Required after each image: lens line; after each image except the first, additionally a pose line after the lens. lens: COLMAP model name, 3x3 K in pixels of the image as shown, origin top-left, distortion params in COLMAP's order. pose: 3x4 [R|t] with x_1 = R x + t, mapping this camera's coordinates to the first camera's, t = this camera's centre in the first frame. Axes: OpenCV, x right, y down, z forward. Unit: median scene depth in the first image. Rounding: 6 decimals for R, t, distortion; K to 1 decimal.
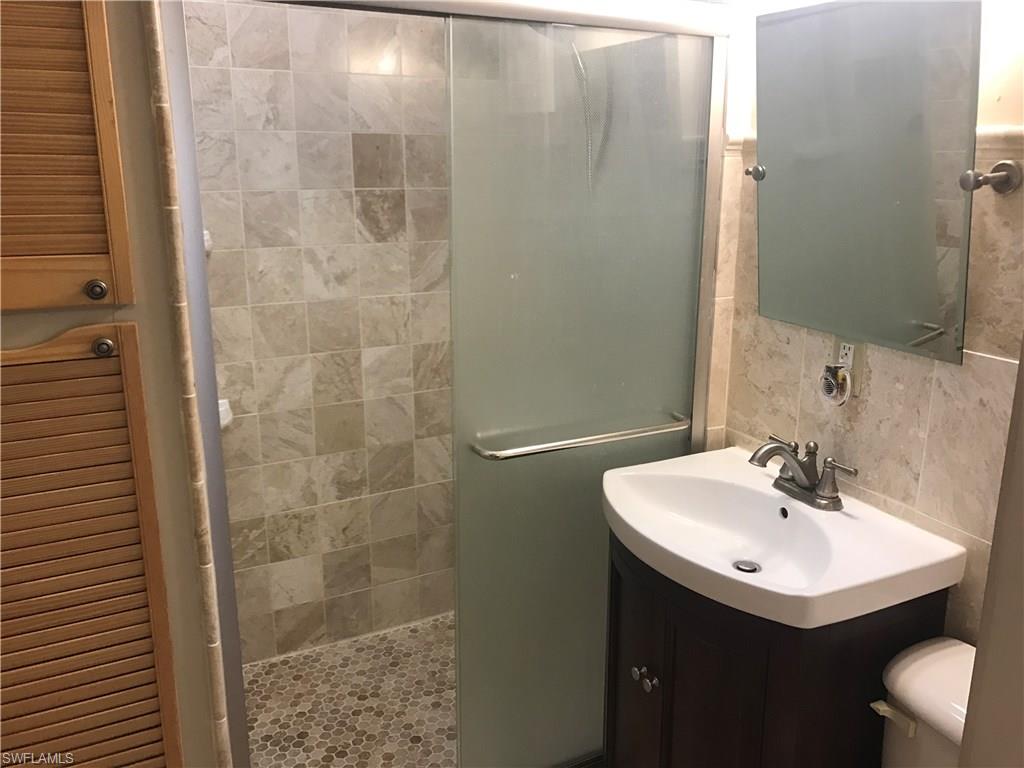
lens RADIAL K [[858.3, 0, 512.0], [0, 858.3, 384.0], [0, 0, 1]] dist [0.109154, -0.161811]
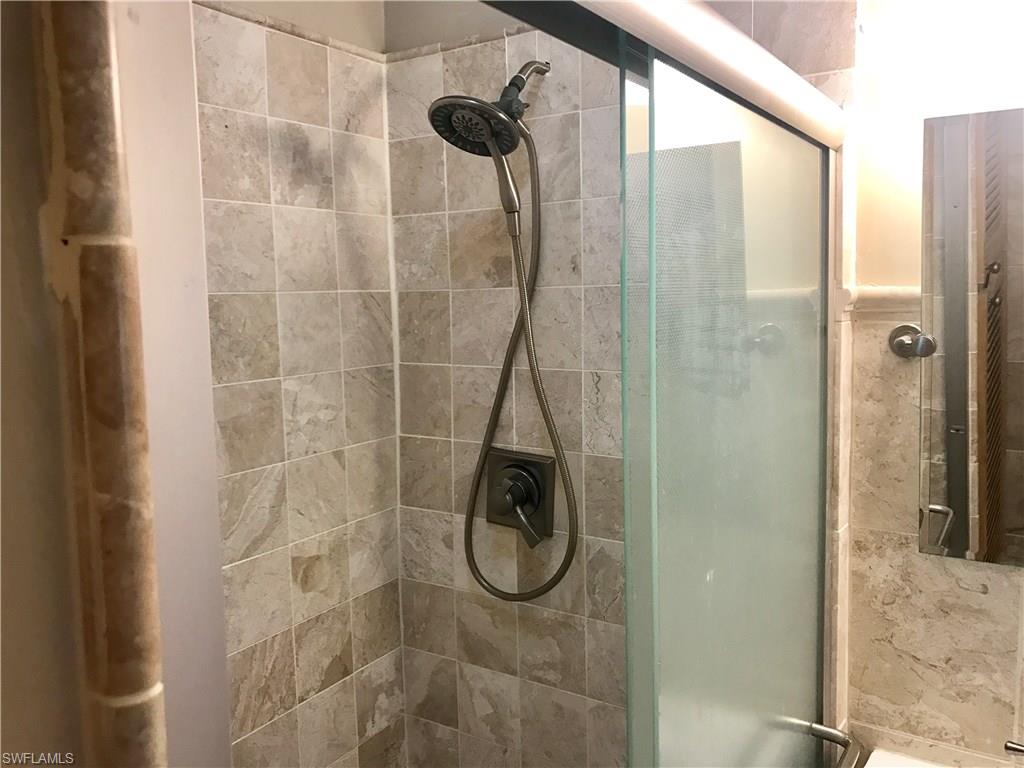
lens RADIAL K [[858.3, 0, 512.0], [0, 858.3, 384.0], [0, 0, 1]] dist [0.109154, -0.161811]
pose [[0.870856, -0.074741, 0.485822, -0.290340], [0.149712, 0.981744, -0.117328, -0.169031], [-0.468184, 0.174909, 0.866147, 0.533311]]
